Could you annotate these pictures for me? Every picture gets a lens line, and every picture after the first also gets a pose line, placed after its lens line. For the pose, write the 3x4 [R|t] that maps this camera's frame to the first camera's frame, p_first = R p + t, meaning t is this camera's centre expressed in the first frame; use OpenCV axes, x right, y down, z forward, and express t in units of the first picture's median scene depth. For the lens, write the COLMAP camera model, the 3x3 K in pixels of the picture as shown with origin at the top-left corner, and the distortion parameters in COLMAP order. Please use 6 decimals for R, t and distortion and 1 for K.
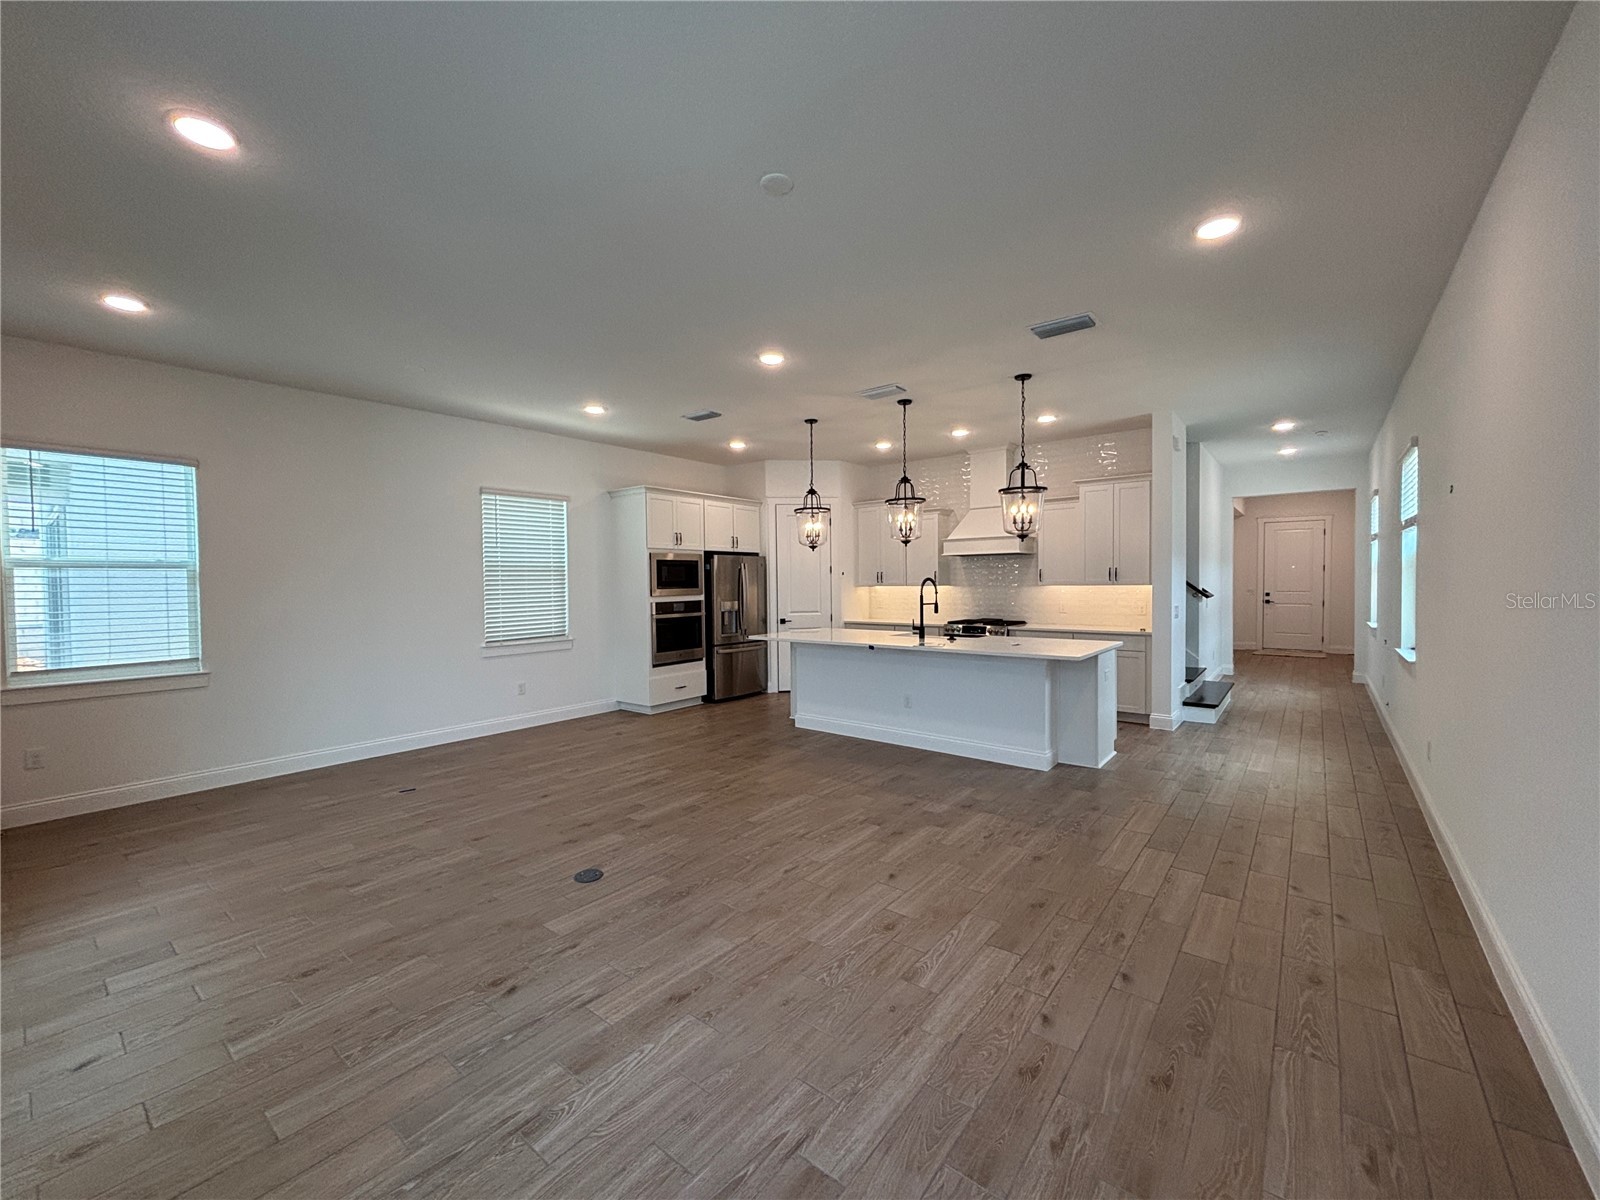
lens RADIAL K [[649.0, 0, 800.7], [0, 649.0, 597.4], [0, 0, 1]] dist [0.013907, -0.004947]
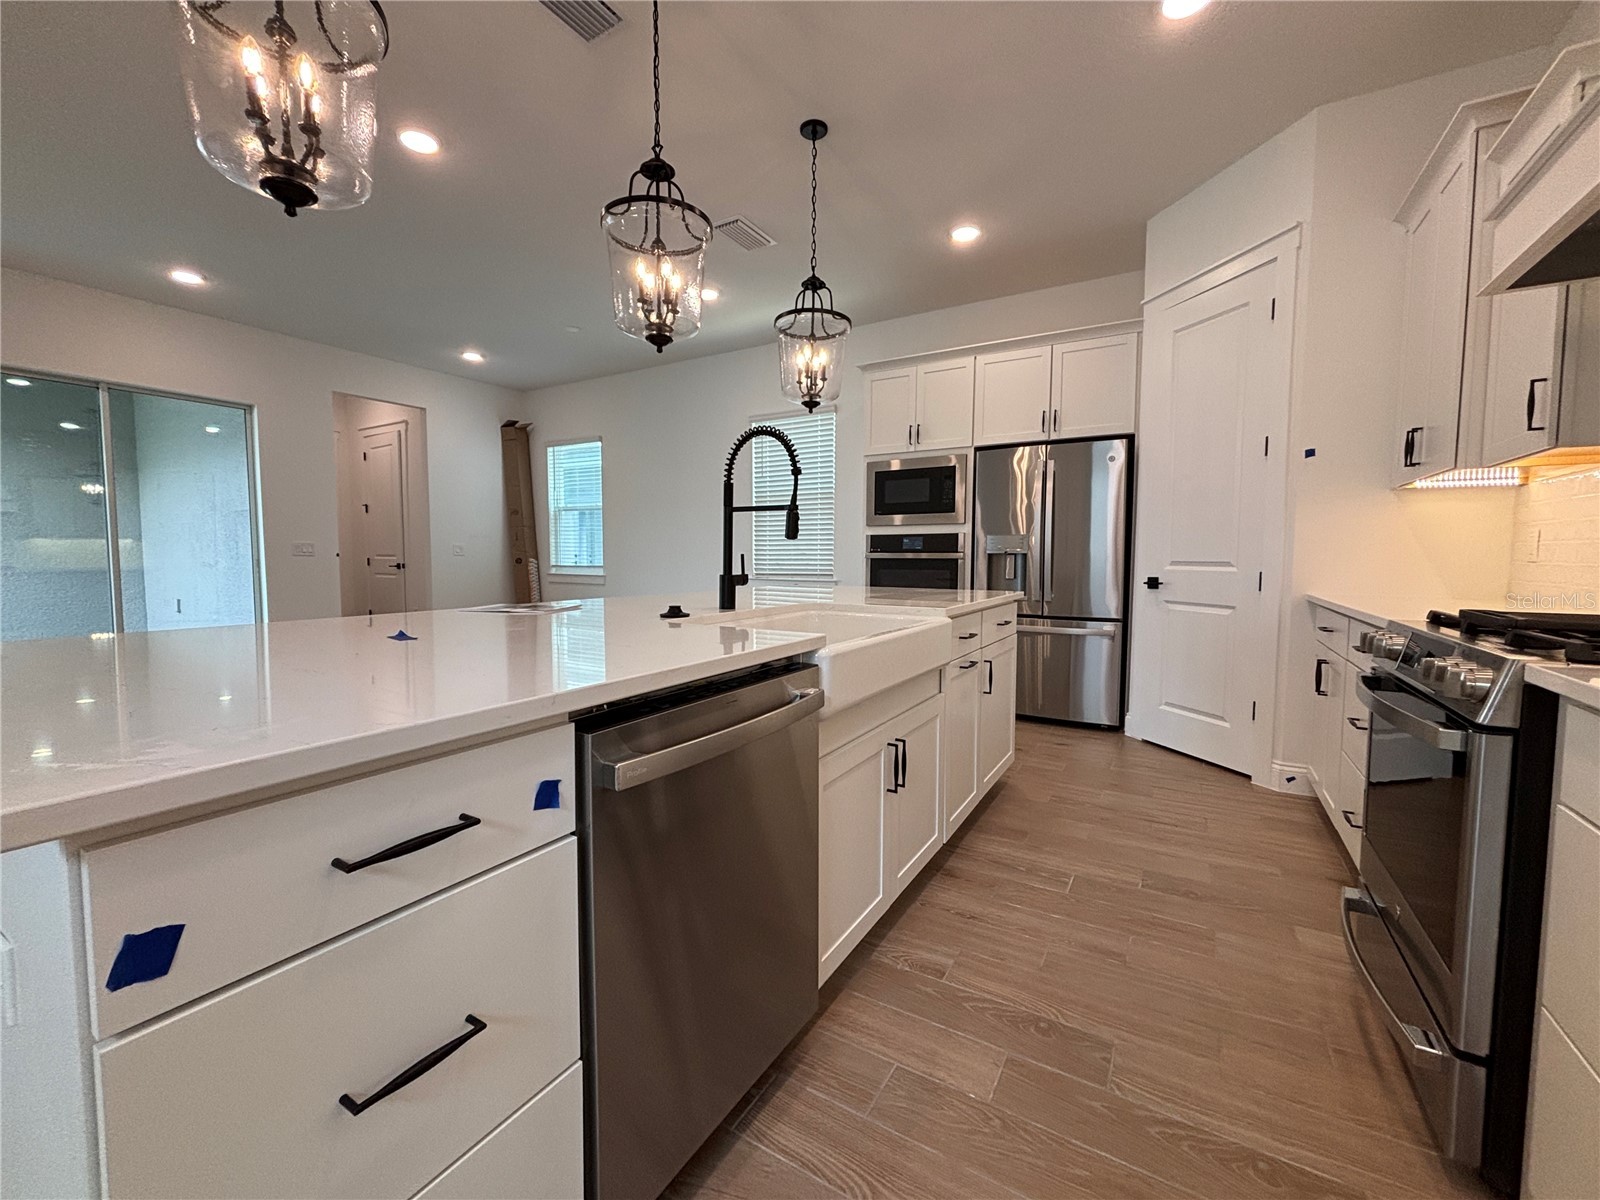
lens RADIAL K [[653.4, 0, 800.7], [0, 653.4, 597.8], [0, 0, 1]] dist [0.003805, 0.000514]
pose [[0.123256, 0.077070, -0.989378, 0.451684], [-0.031780, 0.996775, 0.073688, 0.025748], [0.991866, 0.022360, 0.125308, 0.839563]]
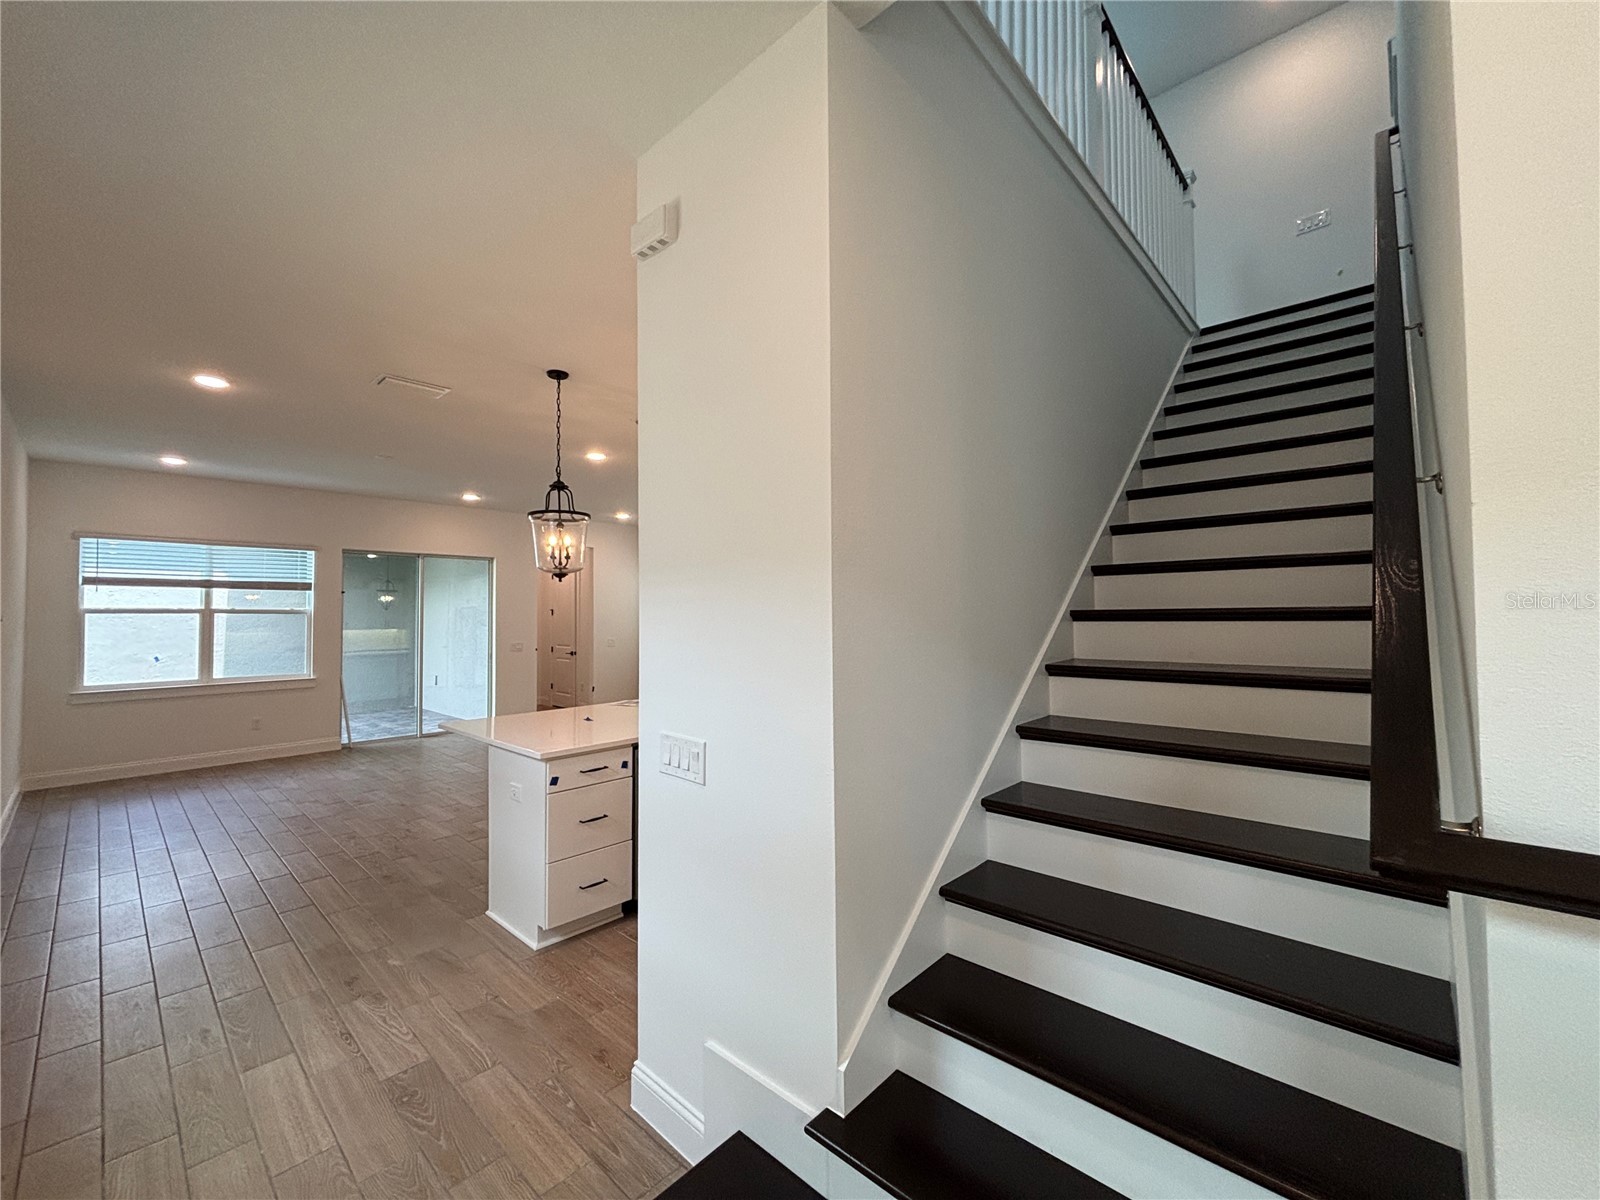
lens RADIAL K [[649.0, 0, 800.7], [0, 649.0, 597.4], [0, 0, 1]] dist [0.013907, -0.004947]
pose [[-0.075396, -0.015695, -0.997030, 0.787673], [-0.018916, 0.999719, -0.014306, -0.043938], [0.996974, 0.017781, -0.075672, 0.968090]]
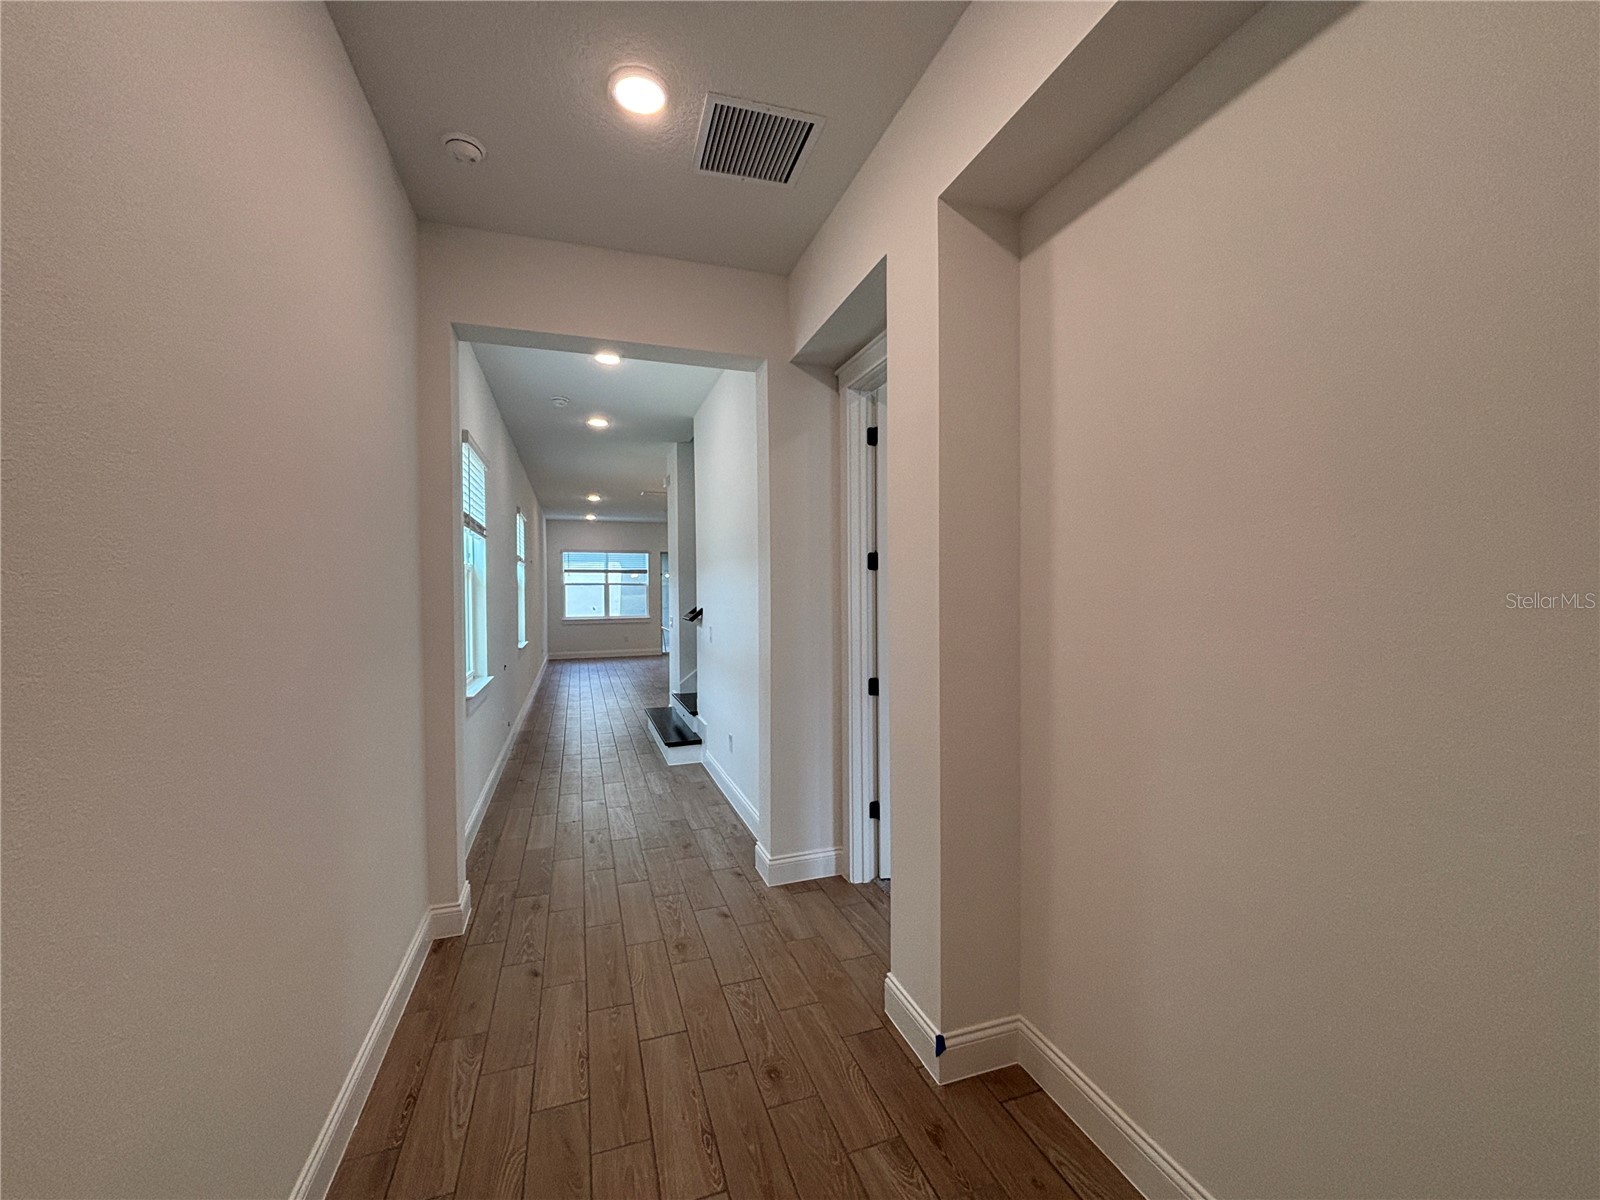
lens RADIAL K [[644.7, 0, 804.4], [0, 644.7, 597.6], [0, 0, 1]] dist [-0.002073, -0.000127]
pose [[-0.530356, 0.026594, -0.847358, 1.275579], [-0.007189, 0.999331, 0.035863, -0.055308], [0.847745, 0.025112, -0.529809, 1.621307]]
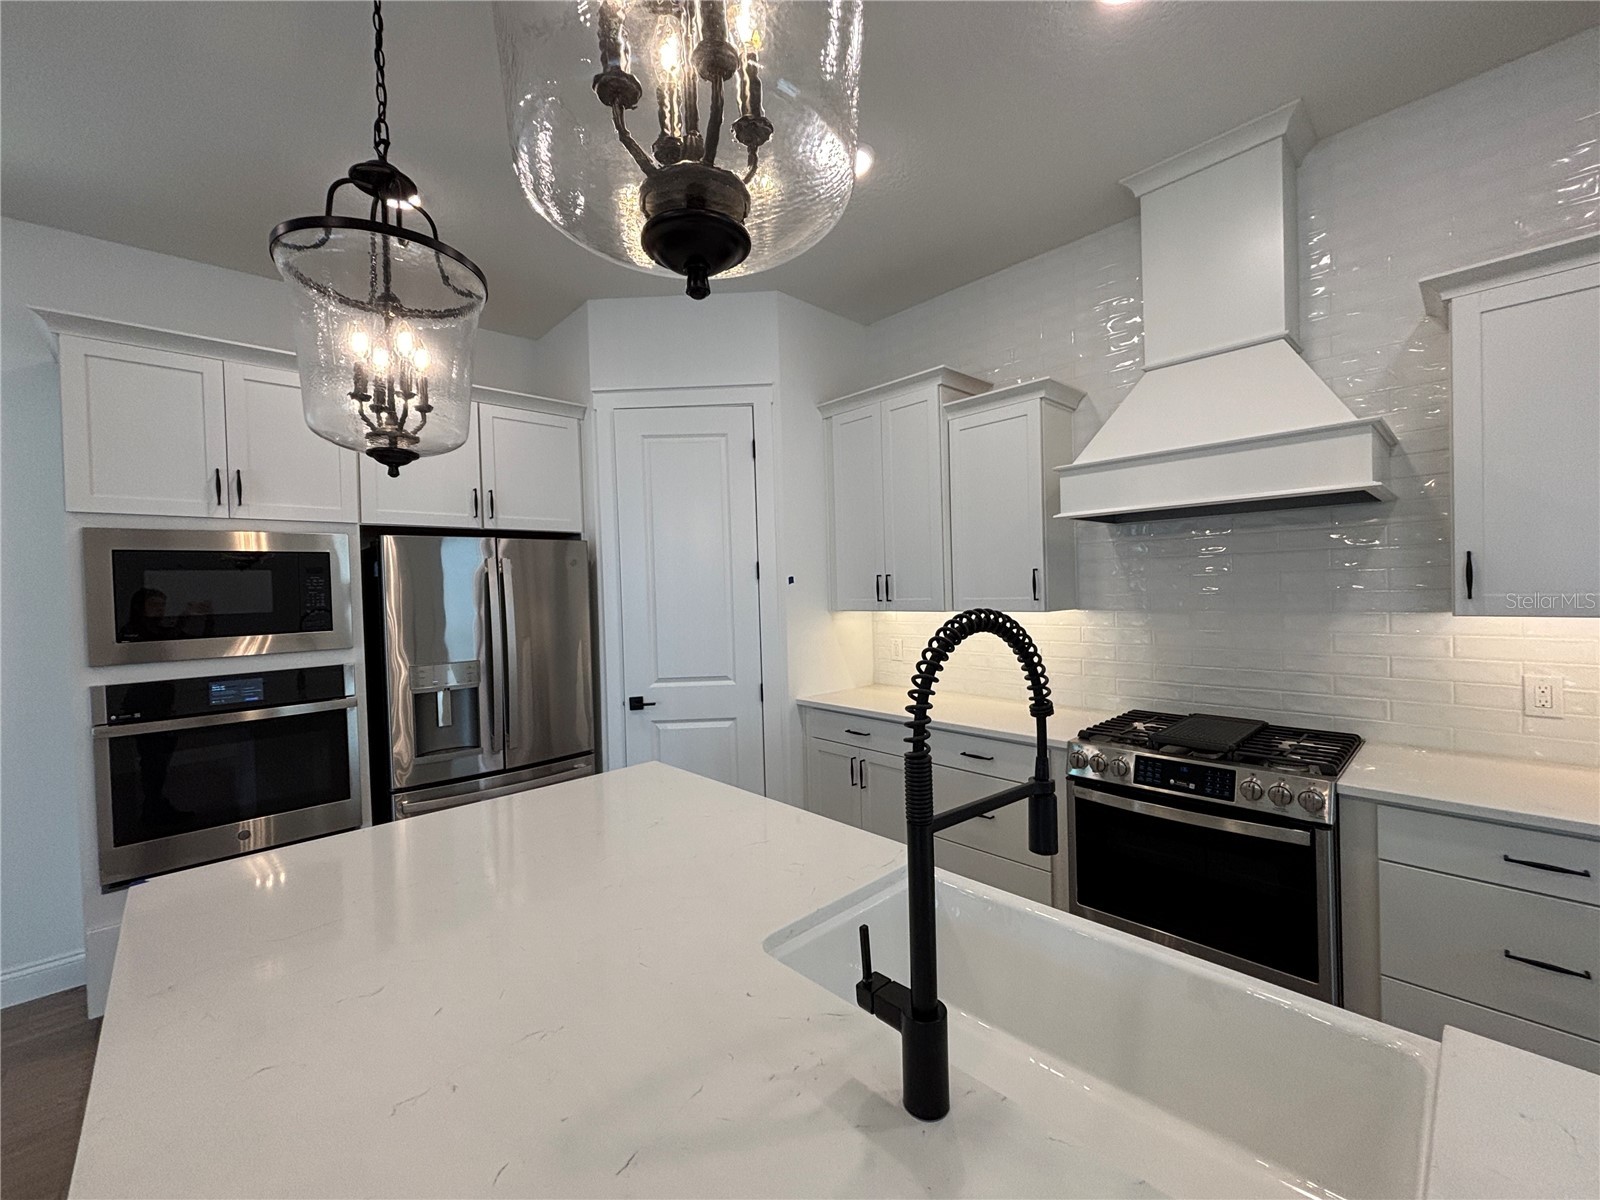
lens RADIAL K [[644.7, 0, 804.4], [0, 644.7, 597.6], [0, 0, 1]] dist [-0.002073, -0.000127]
pose [[0.990044, -0.015401, -0.139910, 0.153933], [0.014416, 0.999864, -0.008046, -0.027606], [0.140015, 0.005949, 0.990132, 0.738648]]
